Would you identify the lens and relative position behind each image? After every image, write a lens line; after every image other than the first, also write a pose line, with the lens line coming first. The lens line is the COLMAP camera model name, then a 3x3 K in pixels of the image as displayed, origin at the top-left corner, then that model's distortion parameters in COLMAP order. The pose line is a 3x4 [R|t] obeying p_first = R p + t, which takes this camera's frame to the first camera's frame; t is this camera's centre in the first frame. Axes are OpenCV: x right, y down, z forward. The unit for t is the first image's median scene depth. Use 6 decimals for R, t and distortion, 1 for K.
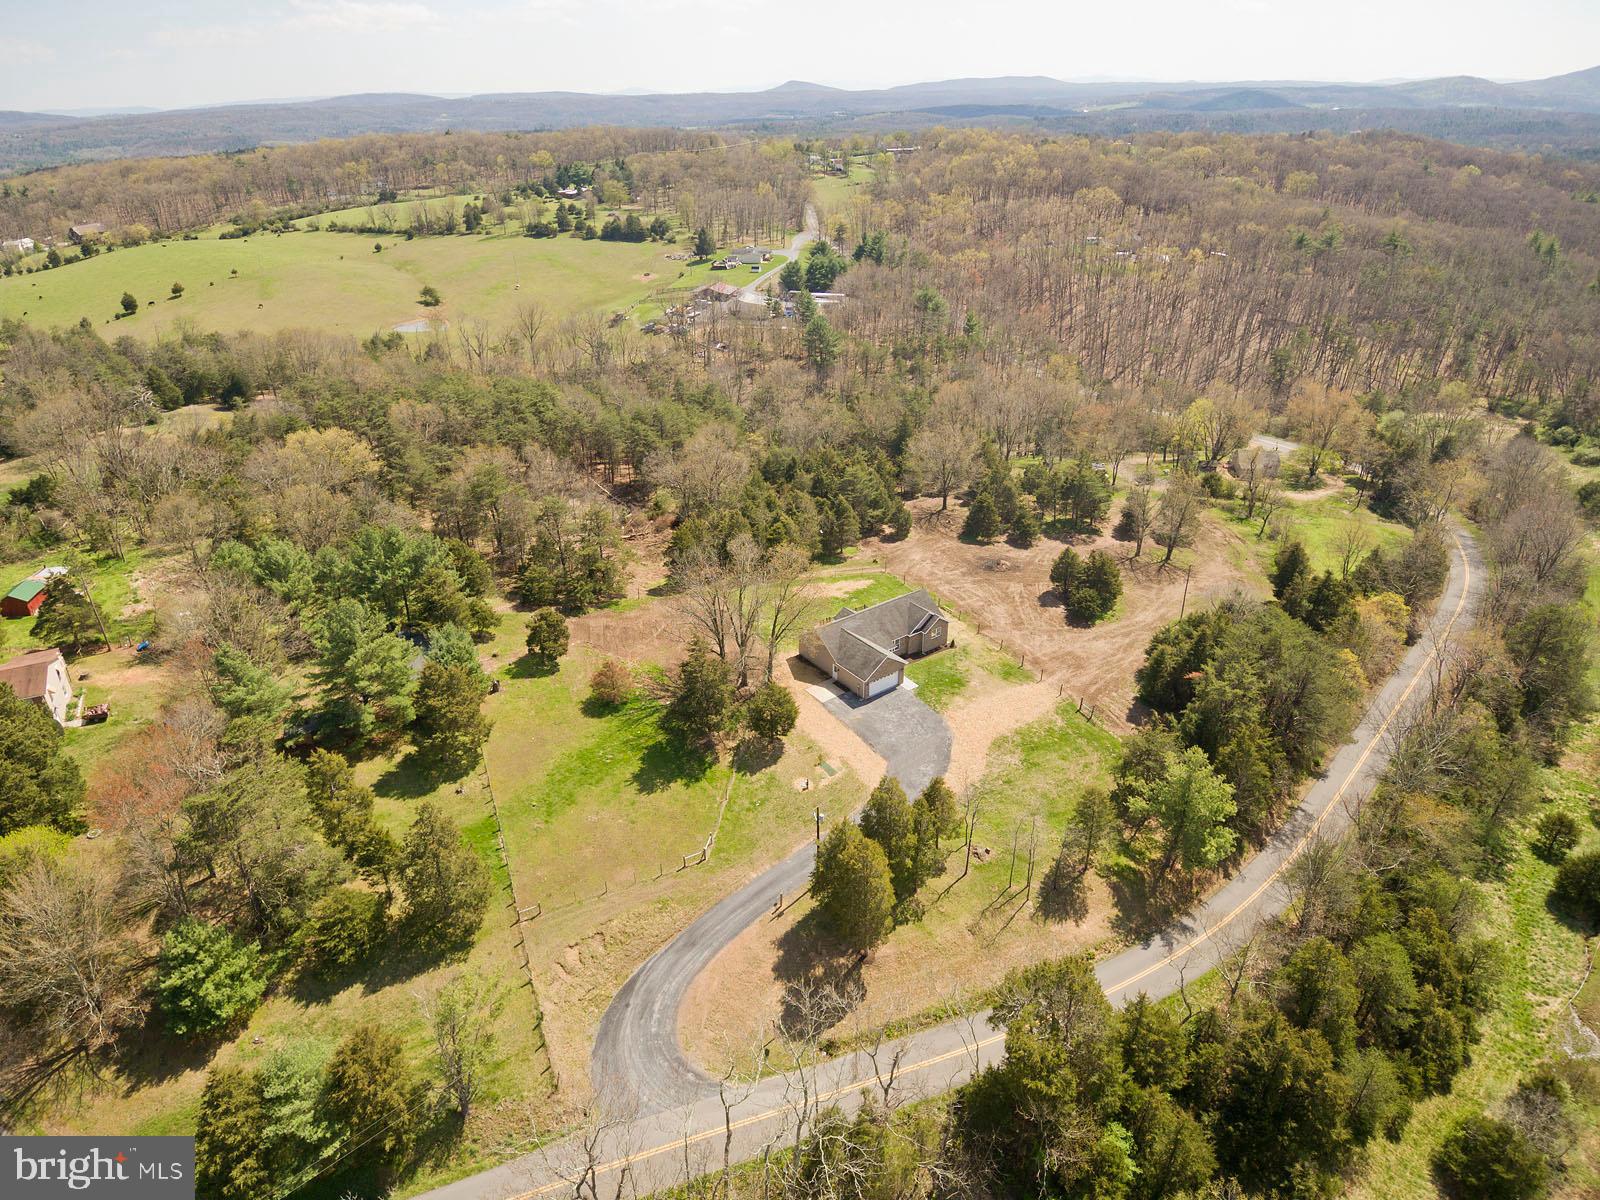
lens RADIAL K [[960.7, 0, 800.0], [0, 960.7, 600.0], [0, 0, 1]] dist [0.091060, -0.114396]
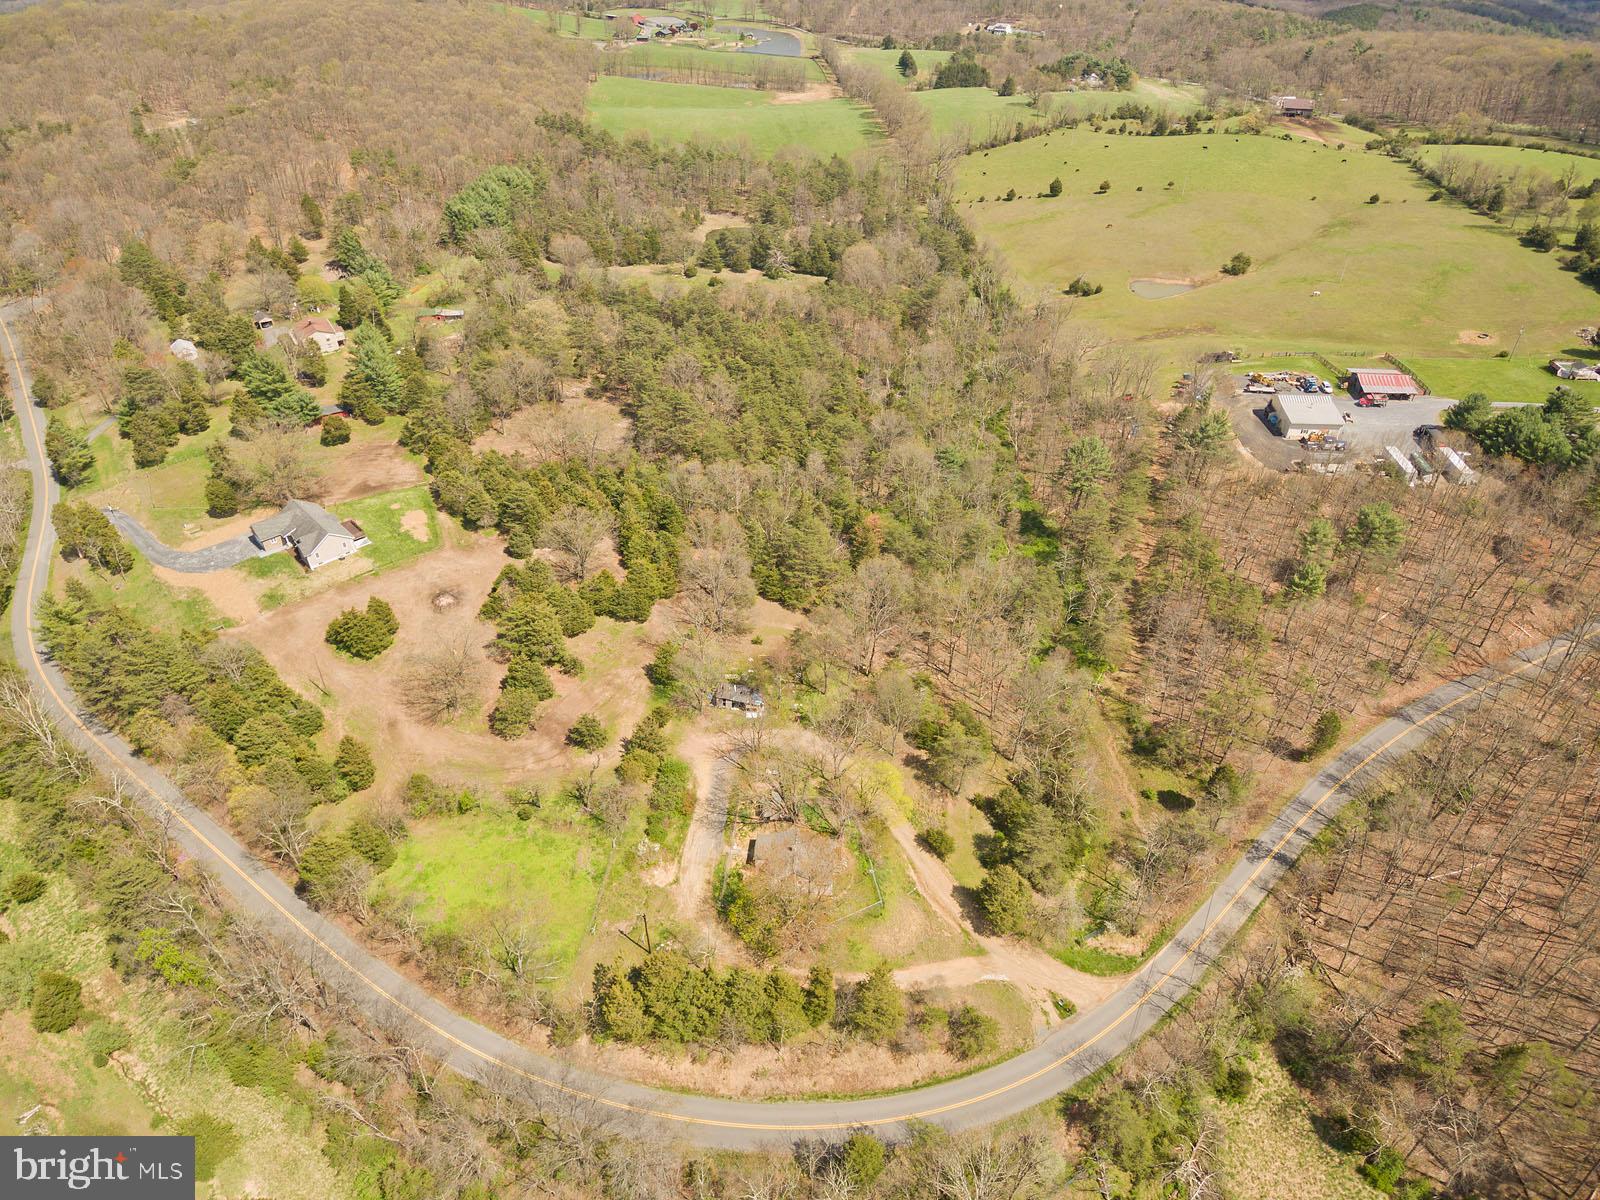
lens RADIAL K [[1033.9, 0, 755.8], [0, 1033.9, 596.6], [0, 0, 1]] dist [0.067868, -0.099378]
pose [[0.086082, 0.575248, -0.813437, 1.396526], [-0.447574, 0.751769, 0.484274, -0.907104], [0.890094, 0.322386, 0.322179, 1.027541]]
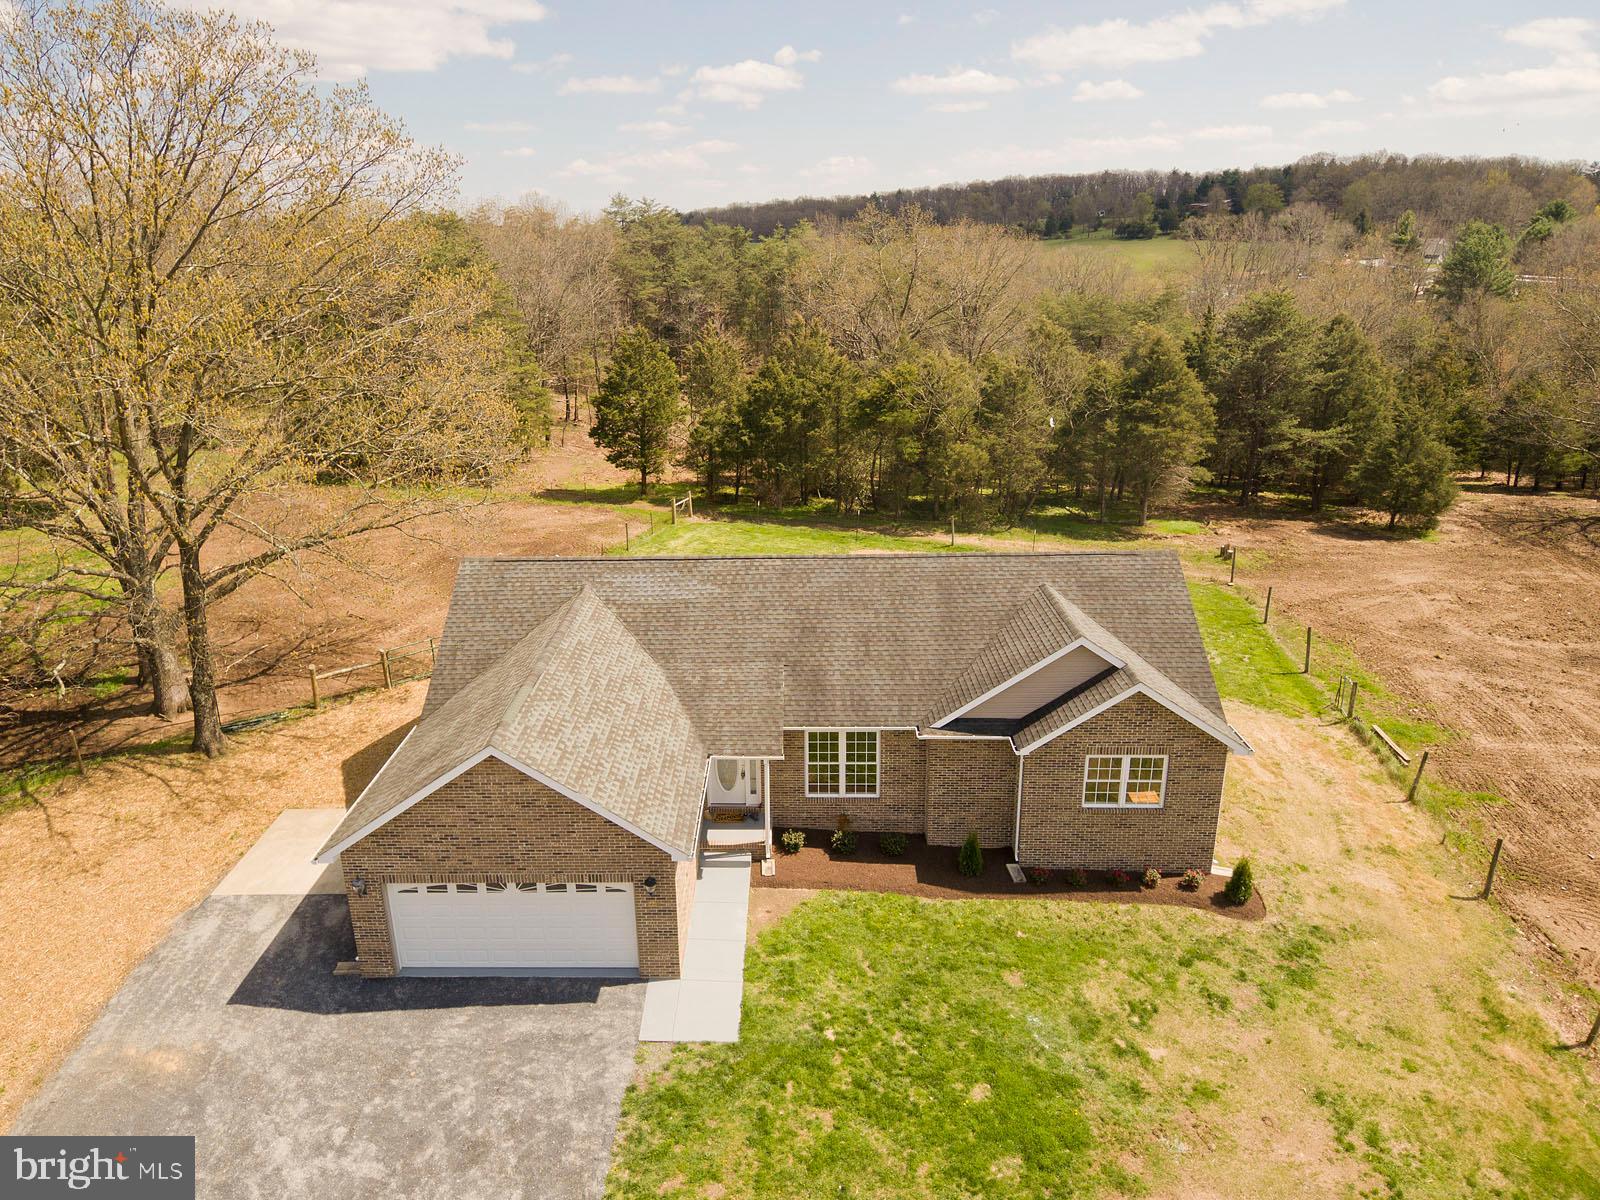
lens RADIAL K [[1033.9, 0, 755.8], [0, 1033.9, 596.6], [0, 0, 1]] dist [0.067868, -0.099378]
pose [[0.773154, 0.200410, -0.601721, 0.178551], [-0.276821, 0.960252, -0.035866, 0.024820], [0.570616, 0.194299, 0.797901, 0.742602]]
